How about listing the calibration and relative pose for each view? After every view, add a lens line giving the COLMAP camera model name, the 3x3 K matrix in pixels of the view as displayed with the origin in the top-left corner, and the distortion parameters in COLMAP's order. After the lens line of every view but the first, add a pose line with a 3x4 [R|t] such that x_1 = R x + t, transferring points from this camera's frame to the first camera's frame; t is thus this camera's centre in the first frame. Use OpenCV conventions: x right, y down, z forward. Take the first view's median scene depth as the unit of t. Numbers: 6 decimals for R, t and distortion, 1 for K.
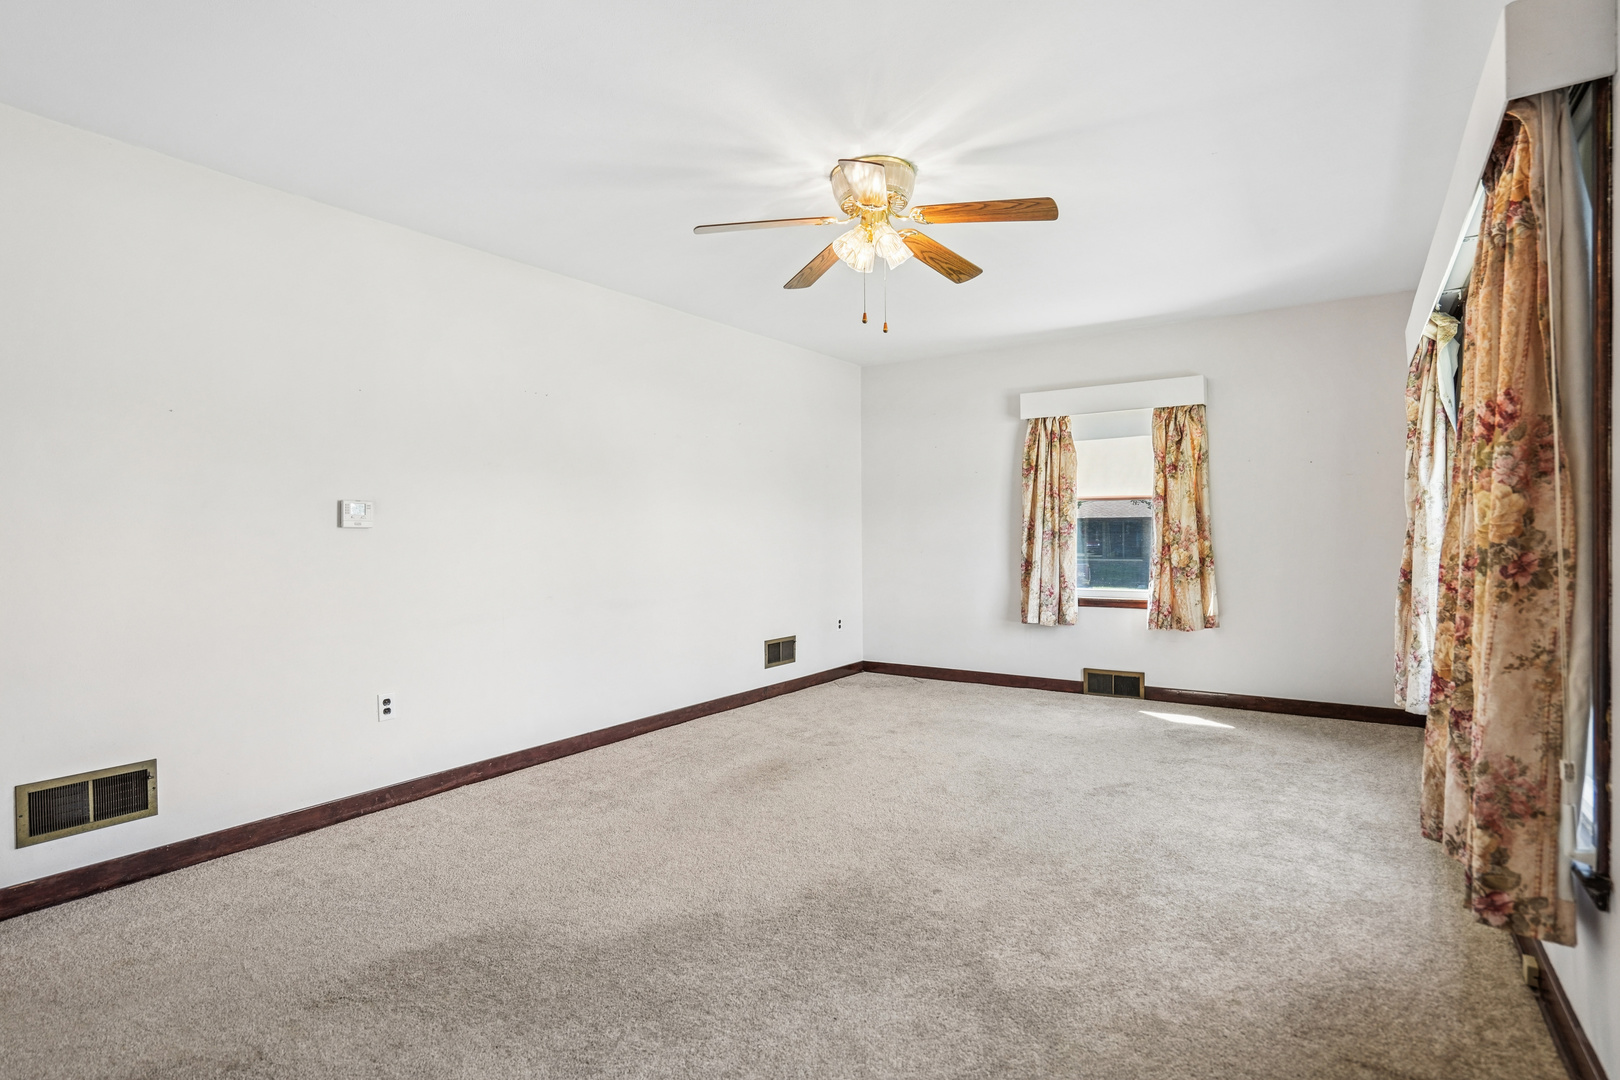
lens RADIAL K [[797.3, 0, 809.5], [0, 797.3, 526.6], [0, 0, 1]] dist [-0.030032, 0.001441]
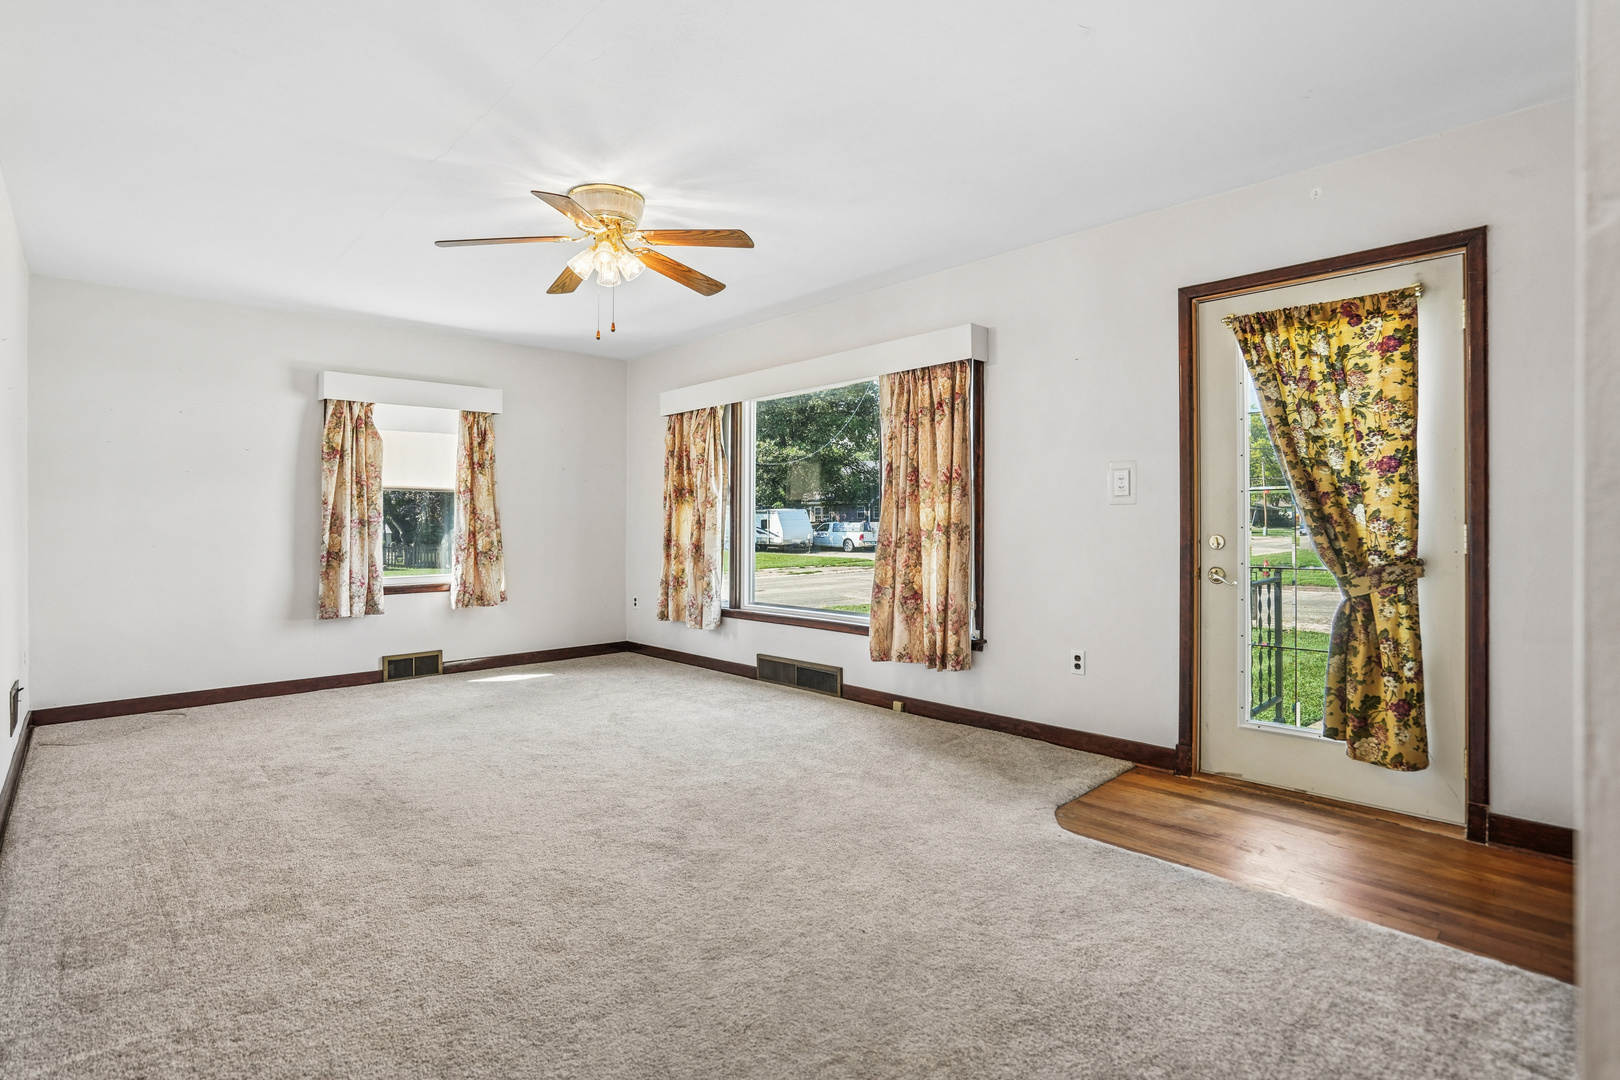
lens RADIAL K [[797.3, 0, 809.5], [0, 797.3, 526.6], [0, 0, 1]] dist [-0.030032, 0.001441]
pose [[0.214270, -0.001297, 0.976774, -0.527867], [-0.005999, 0.999979, 0.002644, 0.008206], [-0.976756, -0.006426, 0.214258, 0.264796]]
